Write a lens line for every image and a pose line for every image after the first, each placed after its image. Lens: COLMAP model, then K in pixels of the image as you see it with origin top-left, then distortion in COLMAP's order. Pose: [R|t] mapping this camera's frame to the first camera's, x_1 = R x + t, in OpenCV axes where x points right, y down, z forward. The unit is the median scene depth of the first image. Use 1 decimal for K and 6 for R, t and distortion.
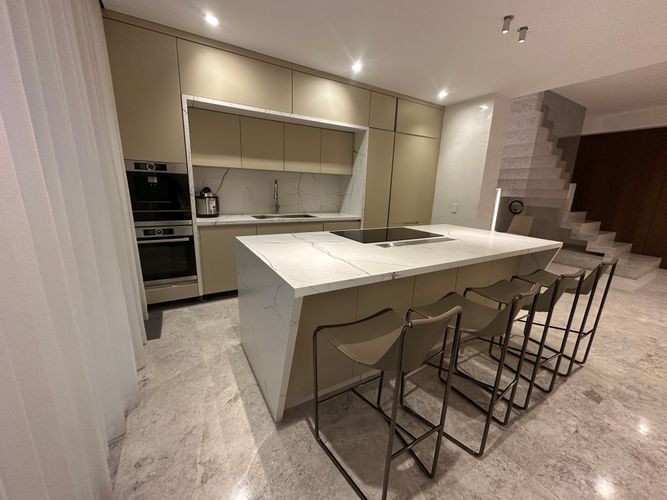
lens RADIAL K [[265.0, 0, 333.3], [0, 265.0, 248.6], [0, 0, 1]] dist [-0.000486, 0.000160]
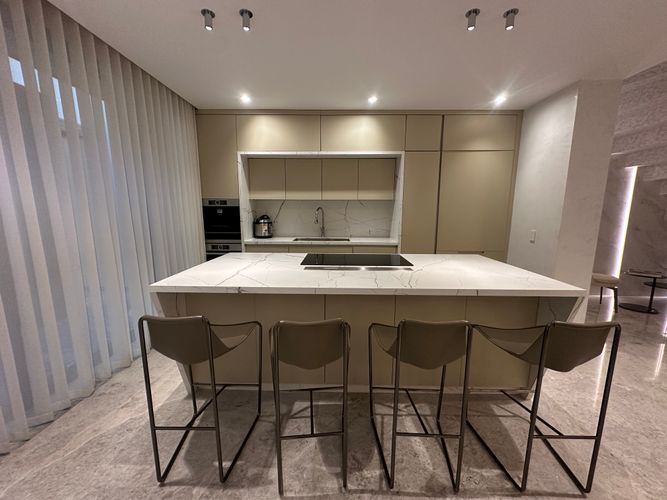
lens RADIAL K [[265.0, 0, 333.8], [0, 265.0, 248.6], [0, 0, 1]] dist [-0.000486, 0.000160]
pose [[0.852658, 0.047148, -0.520338, 0.493210], [-0.094254, 0.993461, -0.064432, -0.017599], [0.513897, 0.103982, 0.851526, 0.086370]]
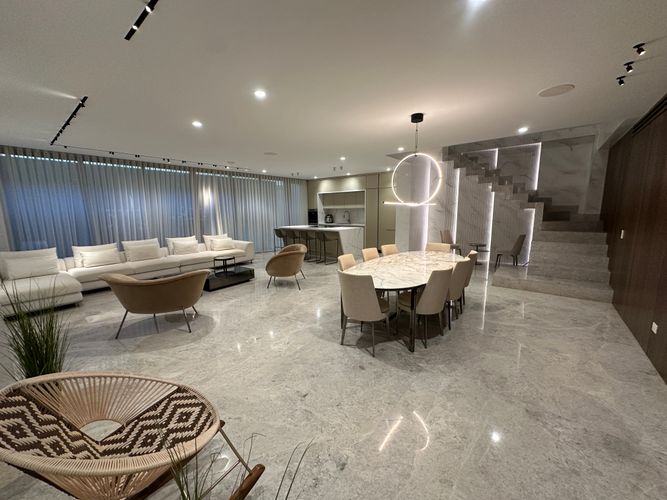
lens RADIAL K [[265.0, 0, 333.0], [0, 265.0, 249.4], [0, 0, 1]] dist [-0.000486, 0.000160]
pose [[0.347181, 0.102115, -0.932222, 2.725952], [-0.188749, 0.981321, 0.037199, 0.070957], [0.918607, 0.163041, 0.359970, -0.101001]]
